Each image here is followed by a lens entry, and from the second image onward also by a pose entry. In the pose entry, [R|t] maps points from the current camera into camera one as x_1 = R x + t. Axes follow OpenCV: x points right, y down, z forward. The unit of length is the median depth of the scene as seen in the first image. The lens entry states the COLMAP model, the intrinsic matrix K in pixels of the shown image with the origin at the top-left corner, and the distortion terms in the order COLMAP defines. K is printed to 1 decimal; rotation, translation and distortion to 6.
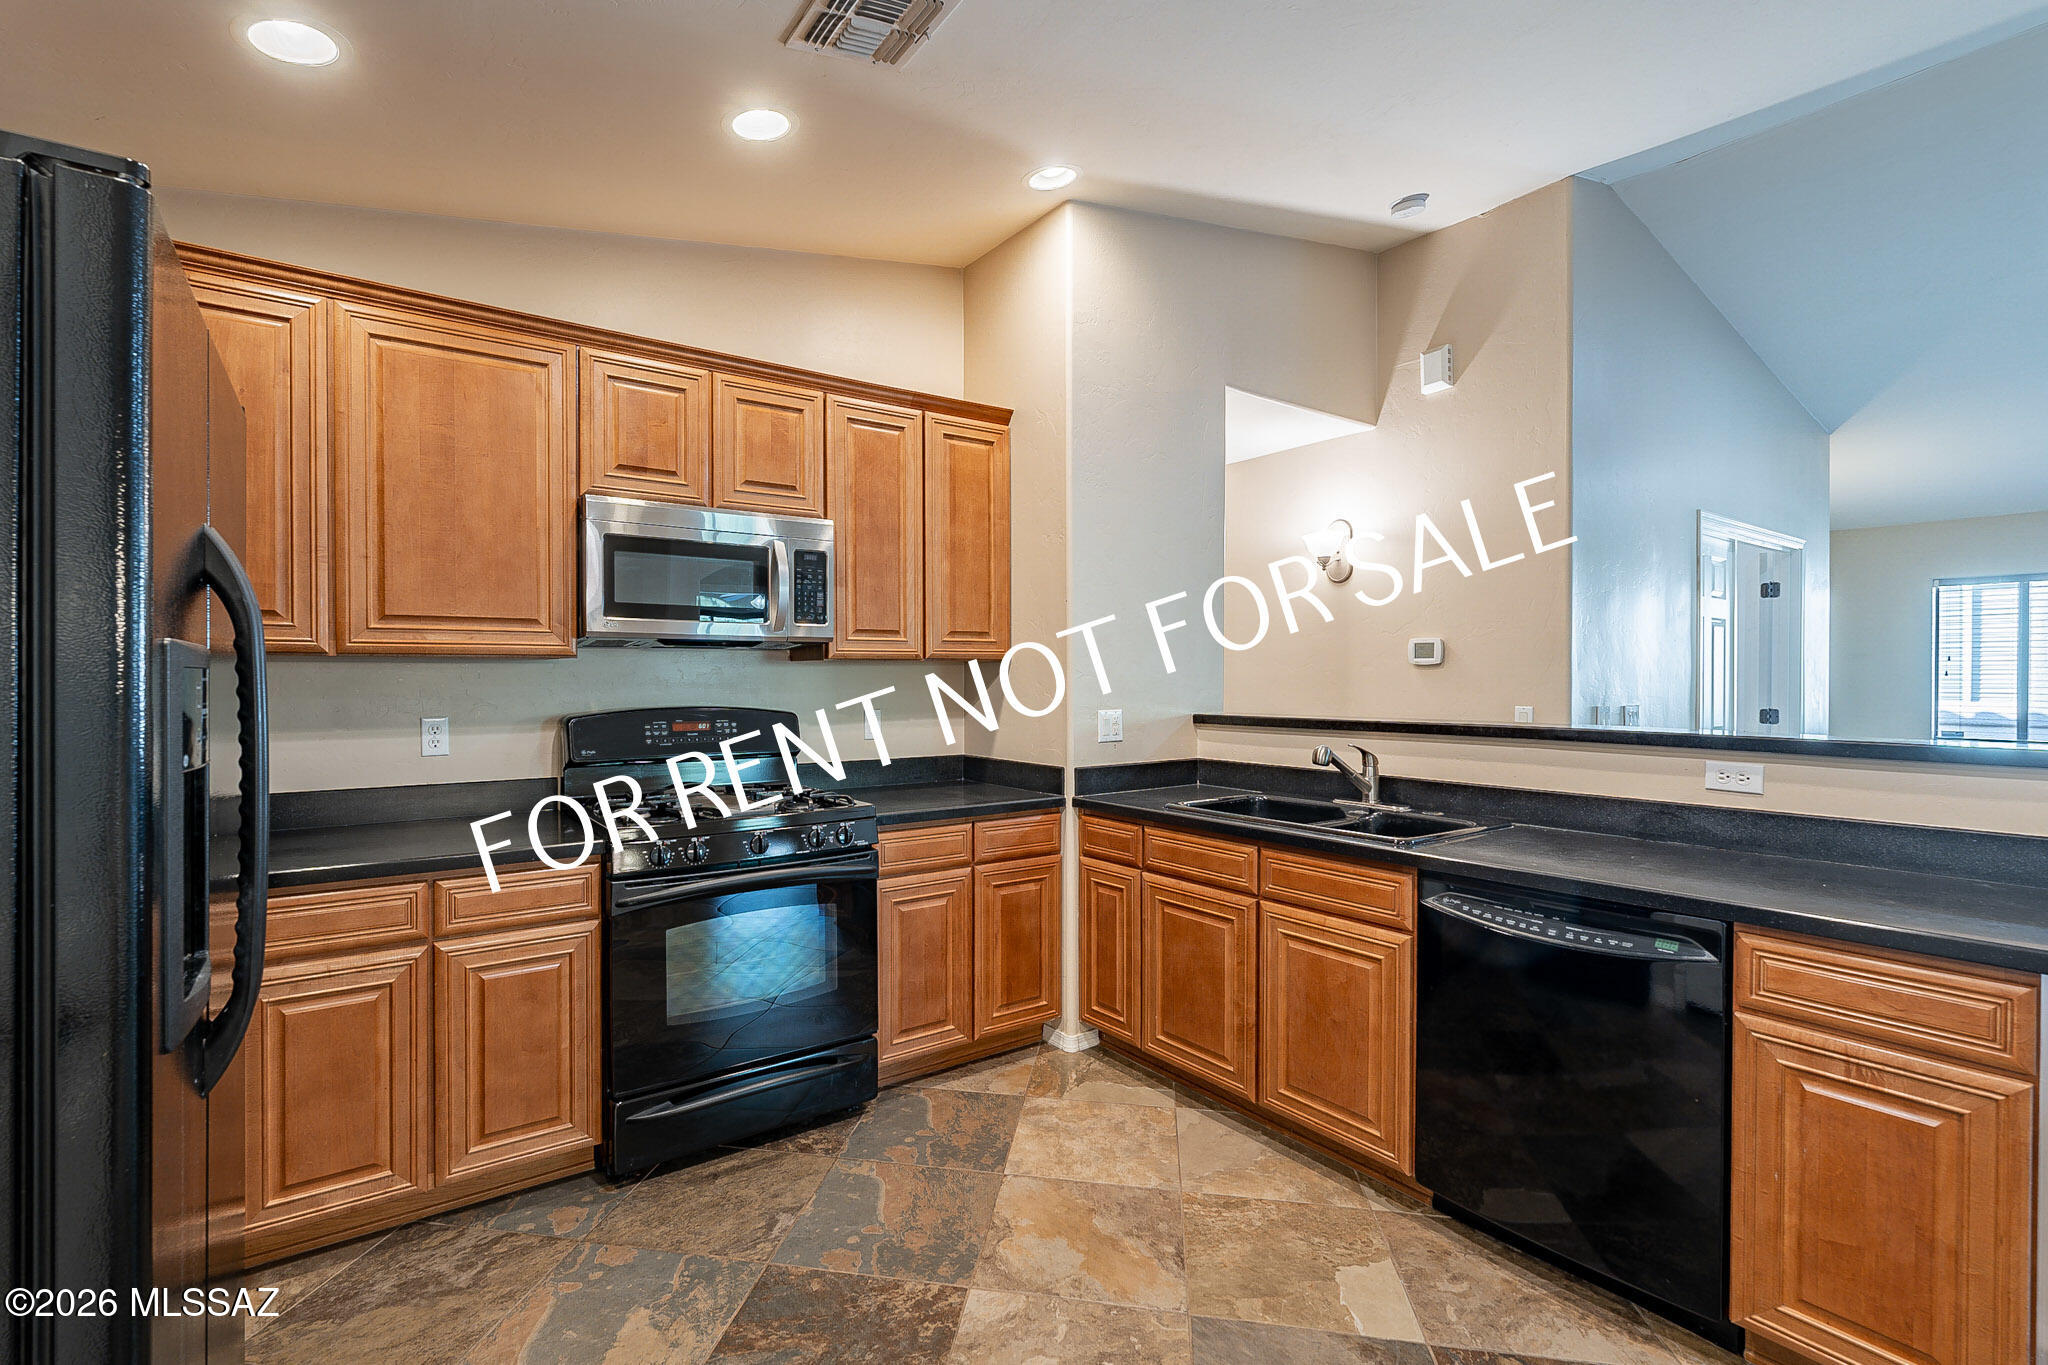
lens RADIAL K [[917.1, 0, 987.0], [0, 917.1, 683.7], [0, 0, 1]] dist [-0.002652, 0.000173]
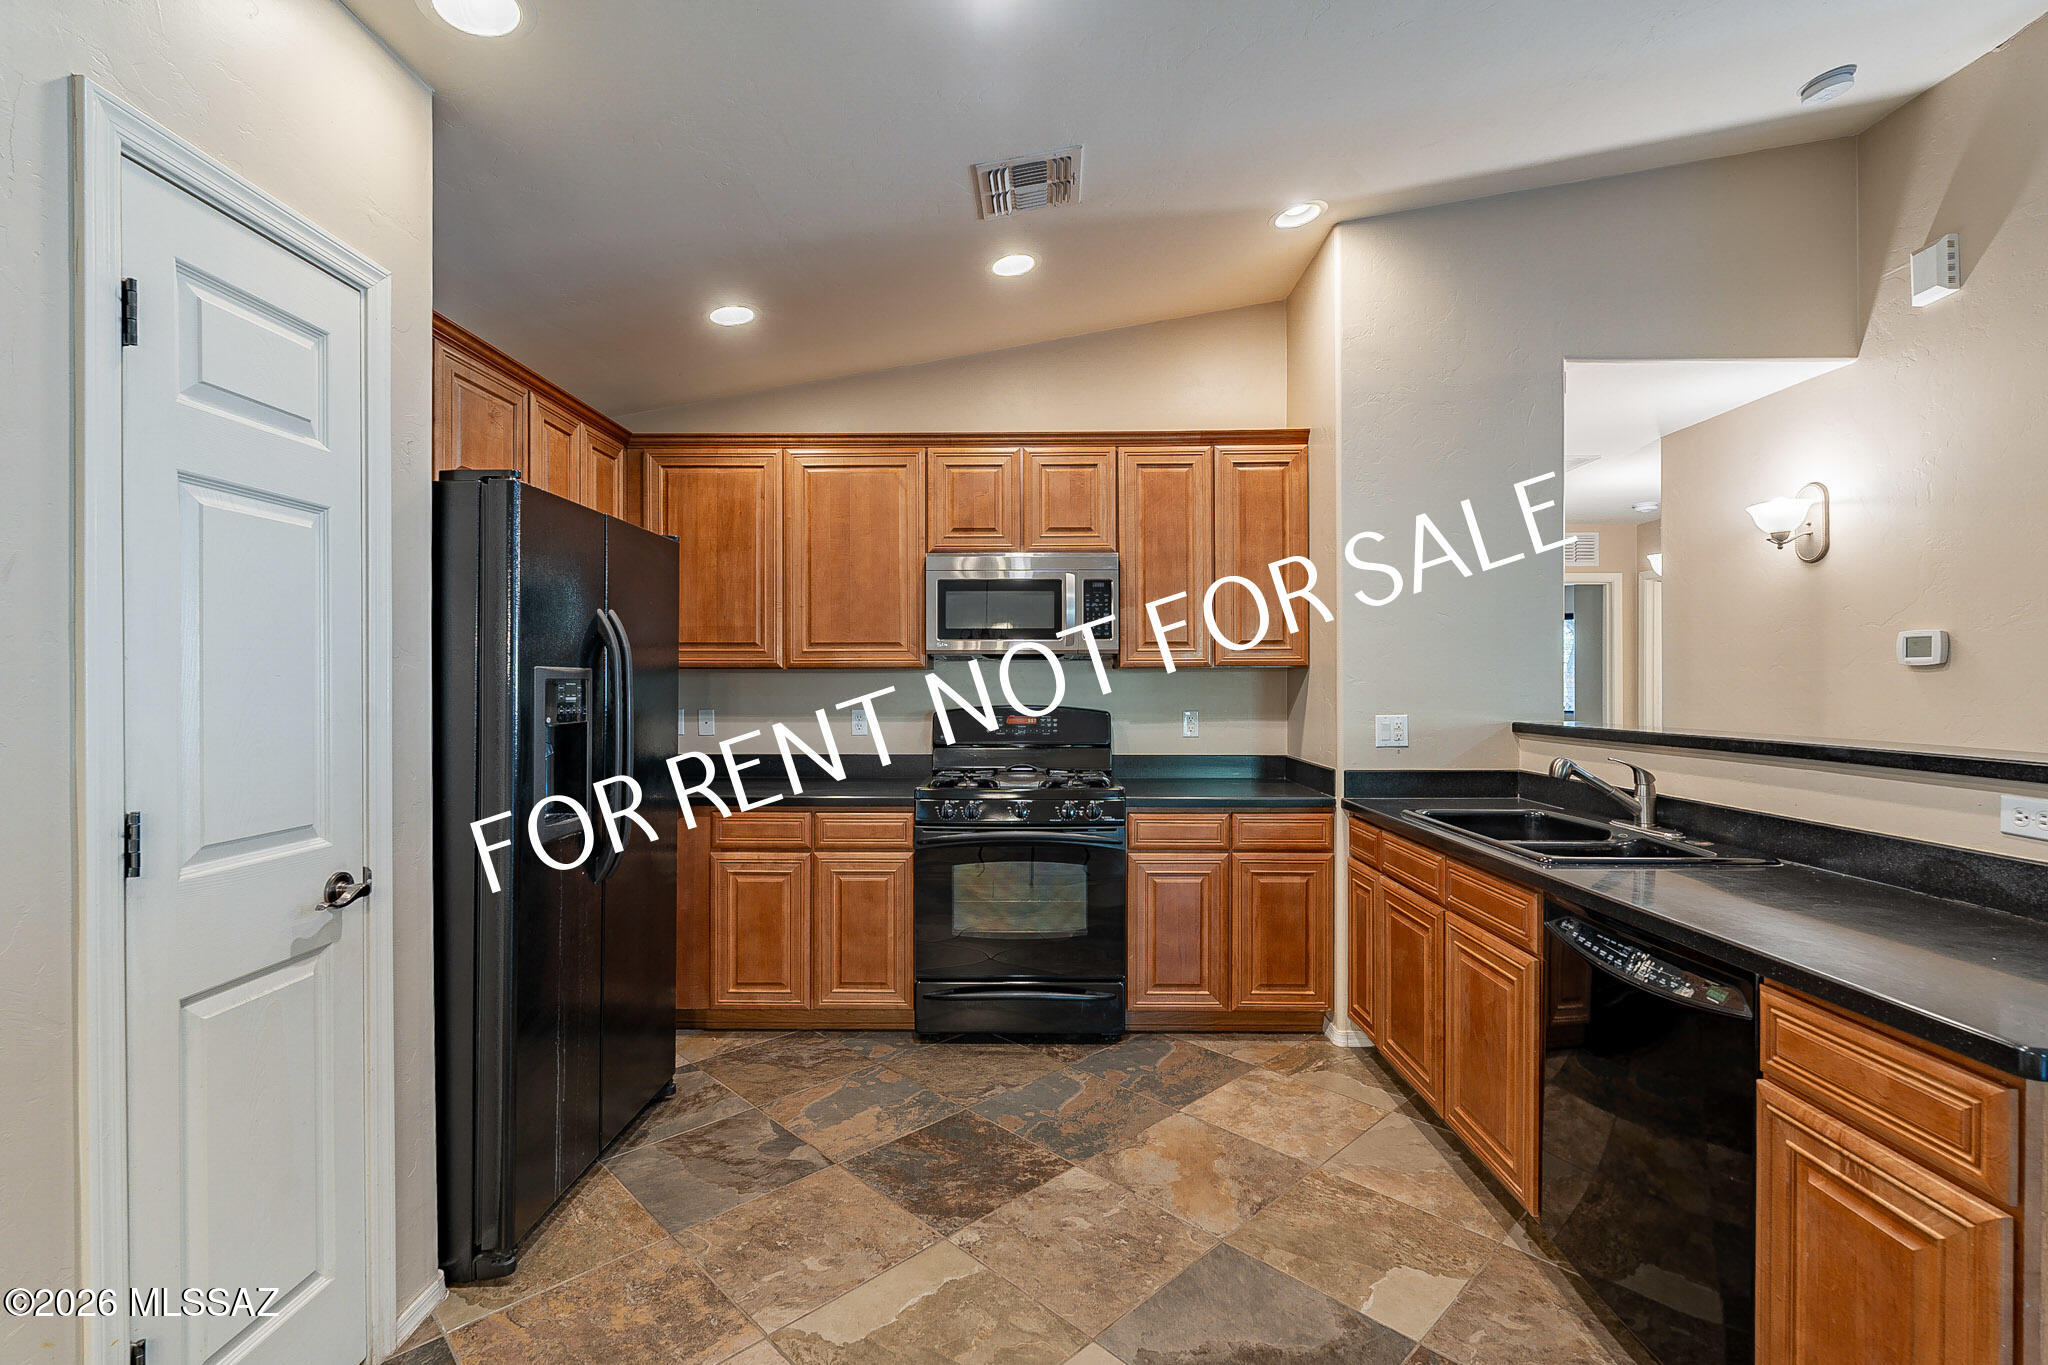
lens RADIAL K [[910.3, 0, 1024.0], [0, 910.3, 682.5], [0, 0, 1]] dist [-0.002472, 0.000459]
pose [[0.813282, -0.000398, -0.581869, 0.464875], [-0.003993, 0.999972, -0.006266, 0.000867], [0.581855, 0.007419, 0.813258, -0.047901]]
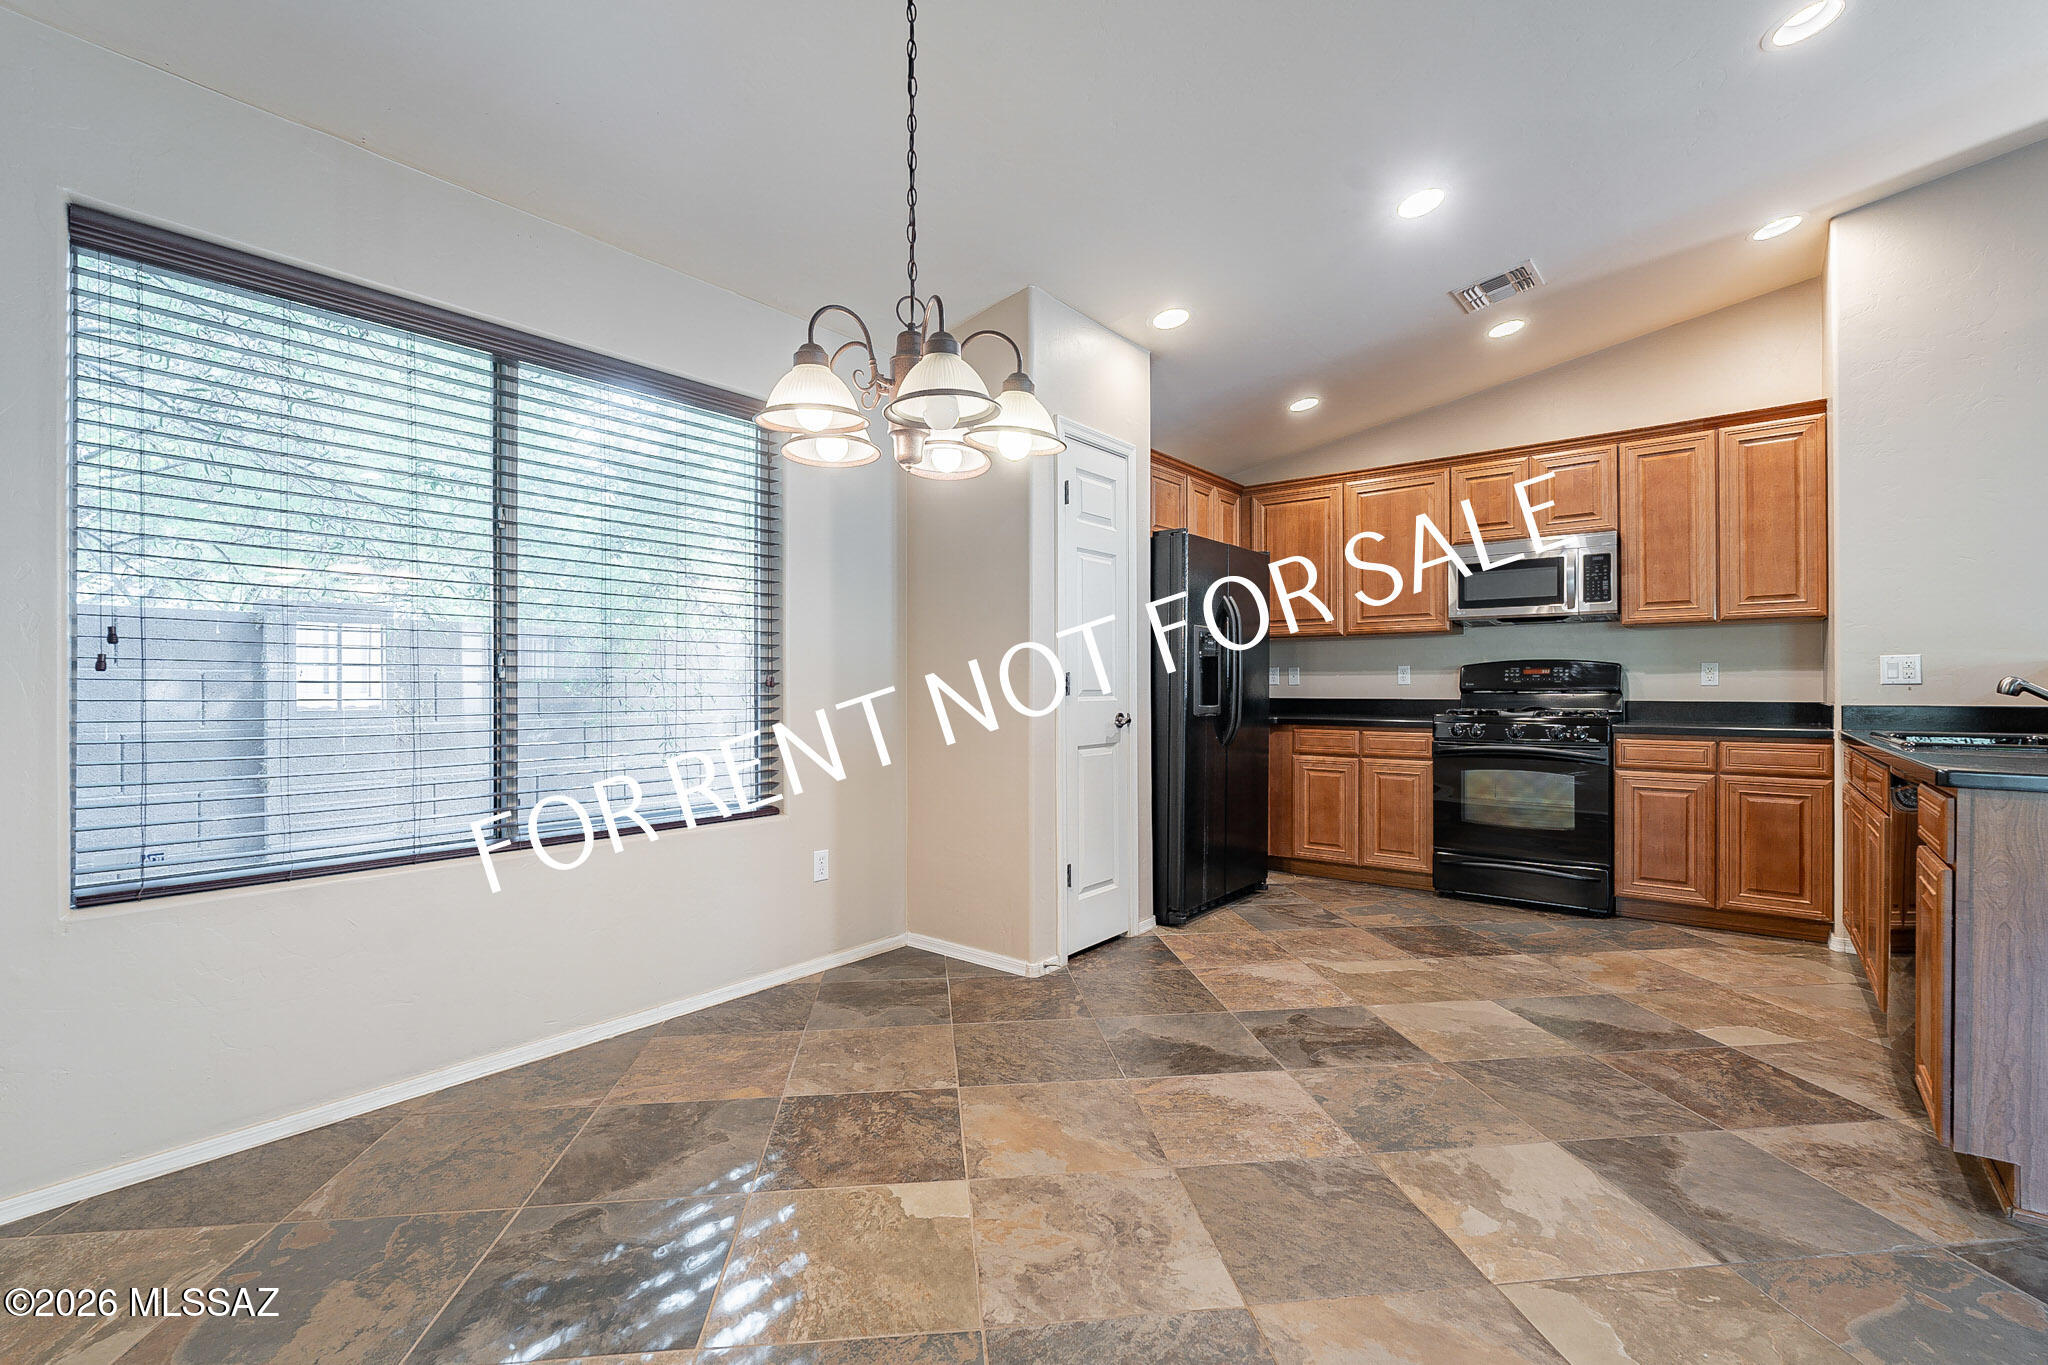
lens RADIAL K [[904.0, 0, 1030.1], [0, 904.0, 685.9], [0, 0, 1]] dist [-0.001931, 0.000162]
pose [[0.293350, -0.000463, -0.956005, 1.028576], [-0.005228, 0.999984, -0.002088, 0.087278], [0.955991, 0.005611, 0.293343, -0.358475]]
